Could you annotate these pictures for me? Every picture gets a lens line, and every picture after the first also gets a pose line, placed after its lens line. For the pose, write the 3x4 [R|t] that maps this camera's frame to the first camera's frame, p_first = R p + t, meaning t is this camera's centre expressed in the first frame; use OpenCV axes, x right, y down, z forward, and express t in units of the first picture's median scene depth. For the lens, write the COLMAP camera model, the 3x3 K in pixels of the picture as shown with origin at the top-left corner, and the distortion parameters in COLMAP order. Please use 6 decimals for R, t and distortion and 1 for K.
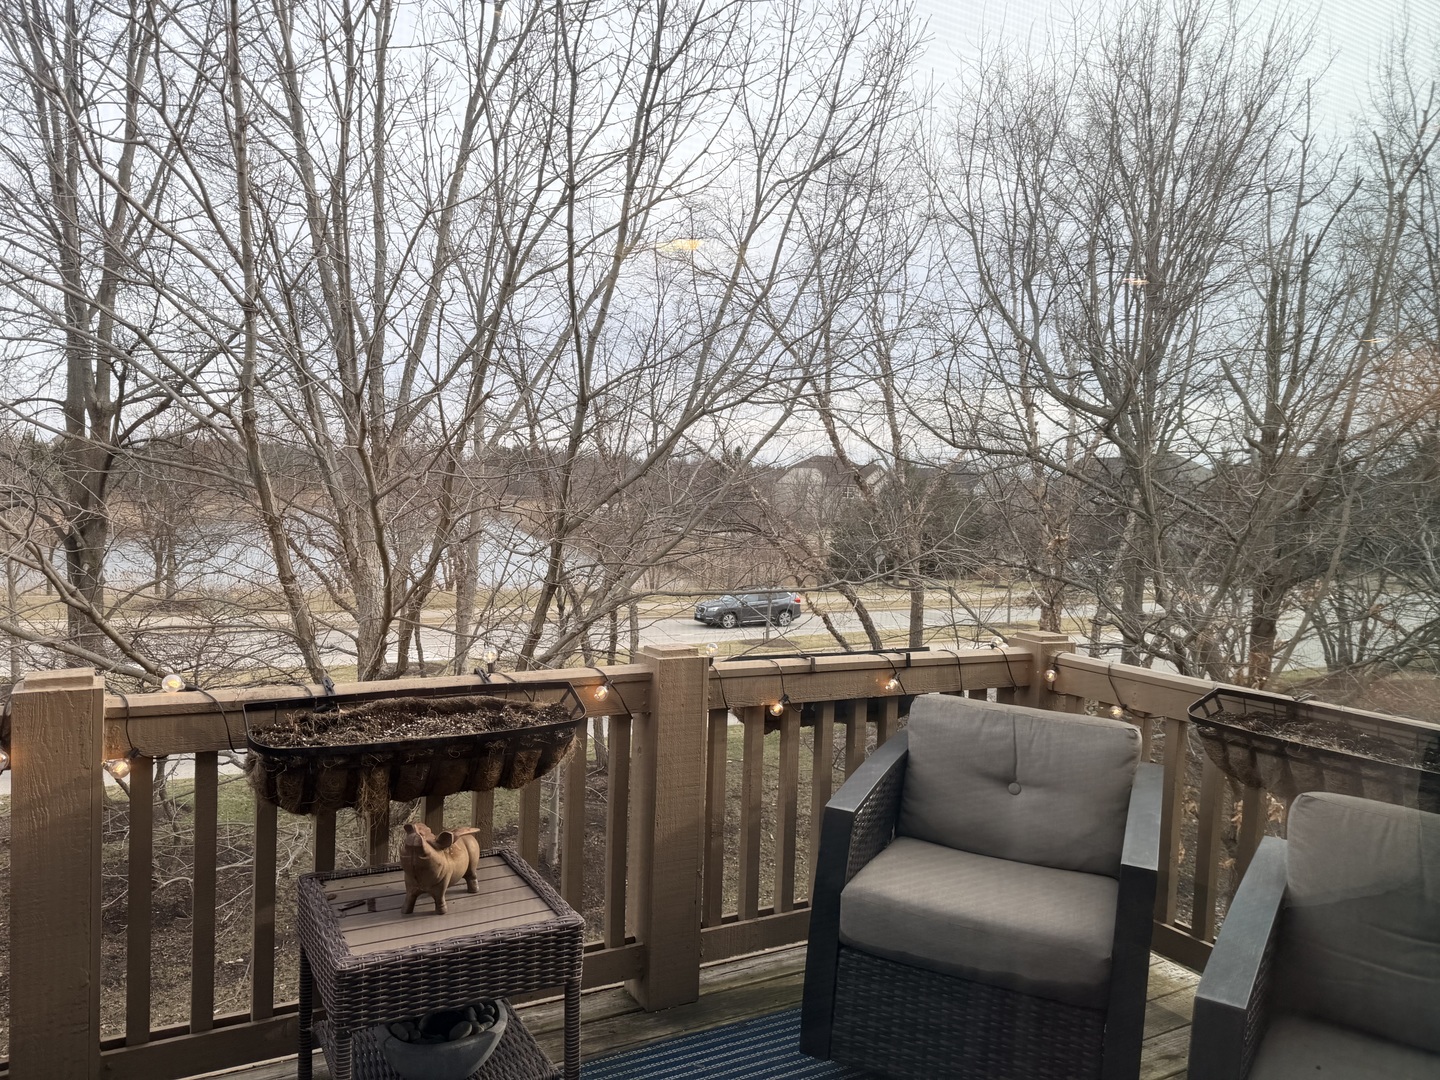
lens RADIAL K [[1008.5, 0, 727.2], [0, 1008.5, 536.9], [0, 0, 1]] dist [0.042040, -0.038813]
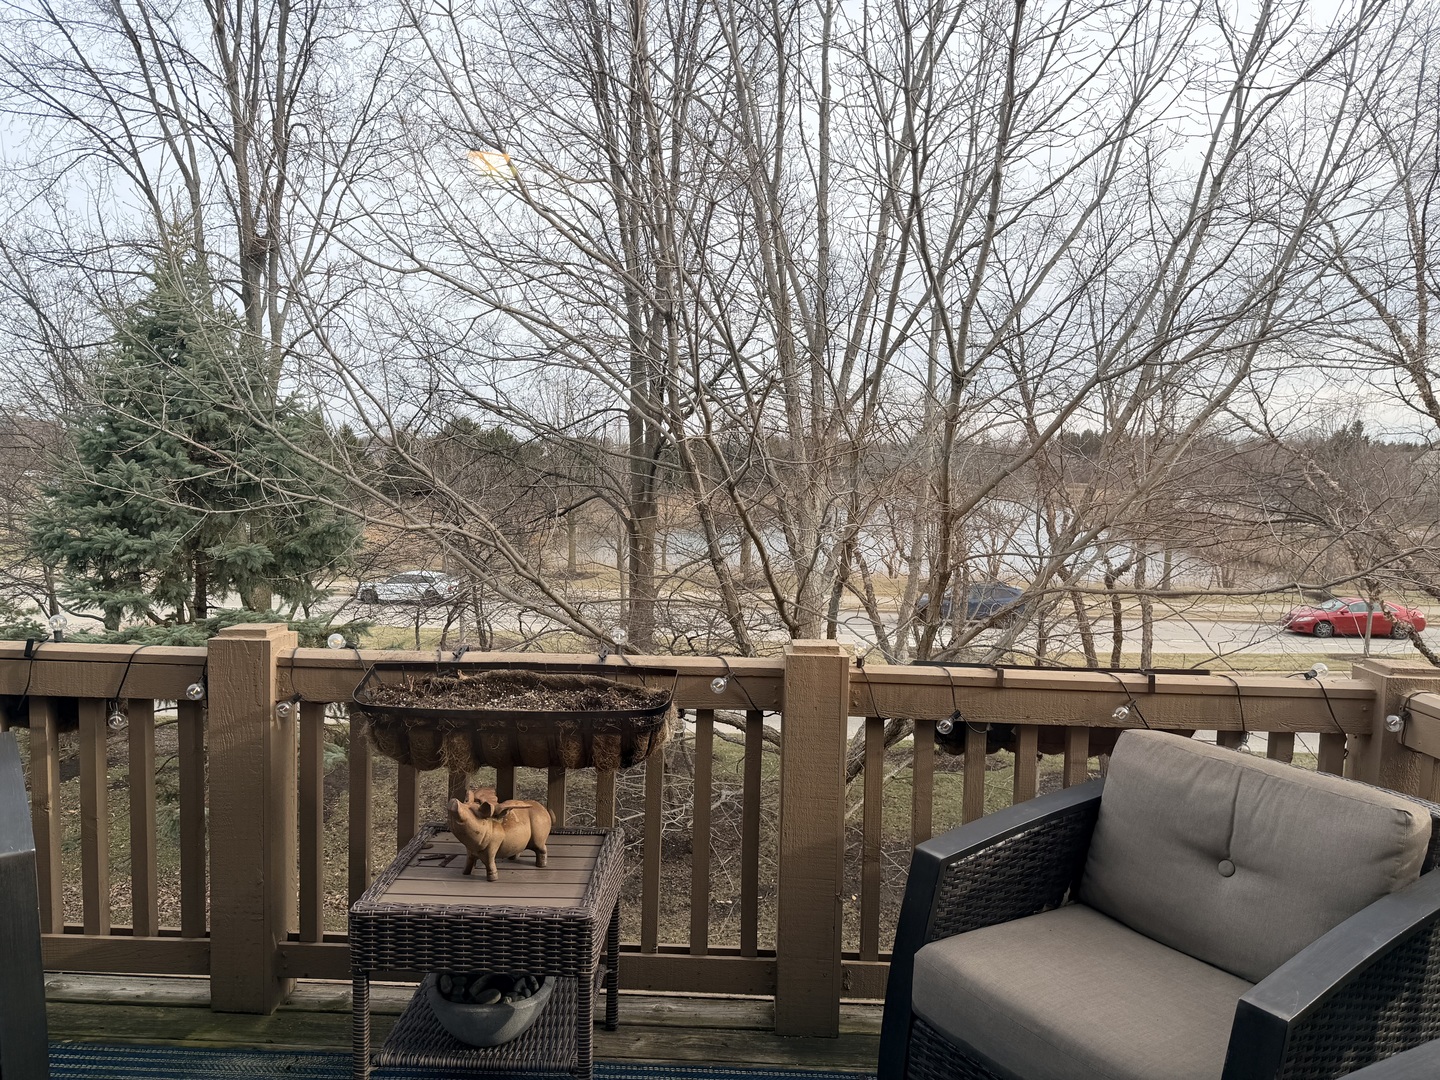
lens RADIAL K [[1008.5, 0, 714.3], [0, 1008.5, 543.1], [0, 0, 1]] dist [0.042040, -0.038813]
pose [[0.857450, 0.020608, -0.514154, 0.344311], [-0.012608, 0.999739, 0.019046, 0.003399], [0.514412, -0.009849, 0.857486, 0.183388]]
